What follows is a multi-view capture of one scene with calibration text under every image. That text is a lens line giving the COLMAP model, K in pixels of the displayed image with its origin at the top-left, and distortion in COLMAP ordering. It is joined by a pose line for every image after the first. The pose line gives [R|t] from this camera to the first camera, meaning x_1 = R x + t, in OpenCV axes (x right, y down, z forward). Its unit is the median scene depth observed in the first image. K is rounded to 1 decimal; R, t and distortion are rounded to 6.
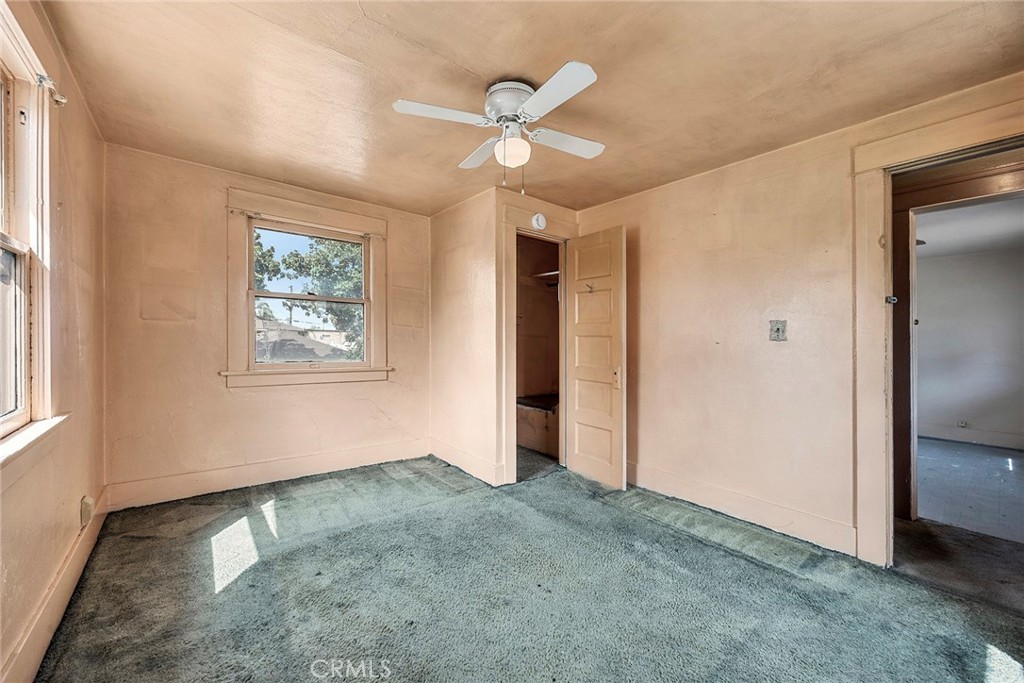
lens RADIAL K [[395.2, 0, 514.0], [0, 395.2, 346.2], [0, 0, 1]] dist [-0.001364, -0.000461]
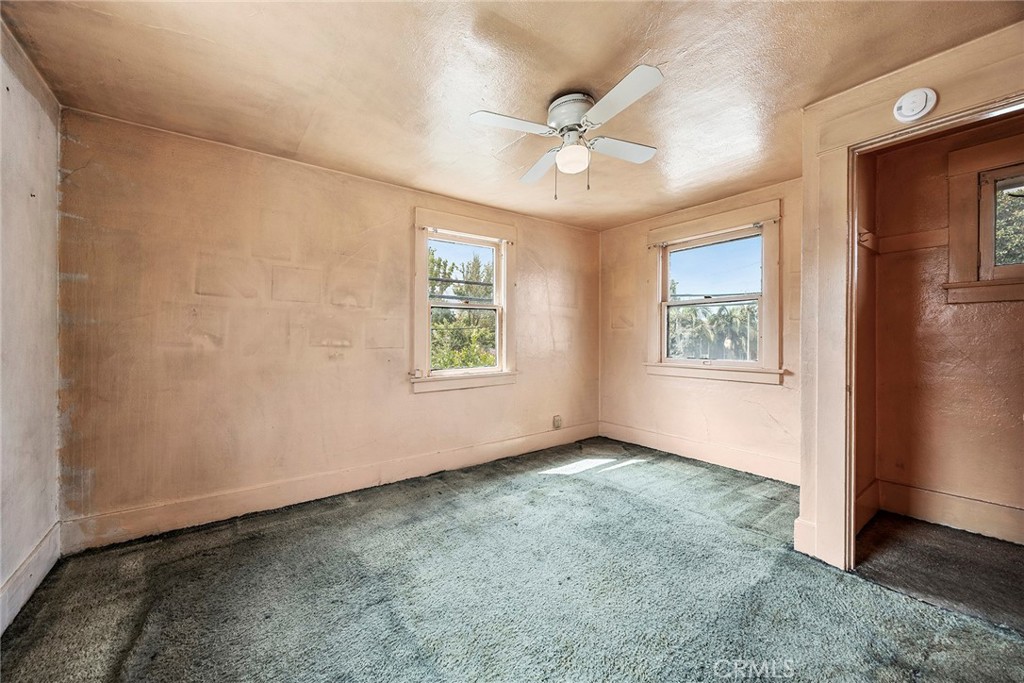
lens RADIAL K [[395.2, 0, 510.7], [0, 395.2, 343.7], [0, 0, 1]] dist [-0.001364, -0.000461]
pose [[-0.041645, -0.004765, -0.999121, 0.671658], [-0.005895, 0.999972, -0.004523, 0.005777], [0.999115, 0.005702, -0.041672, 0.548375]]
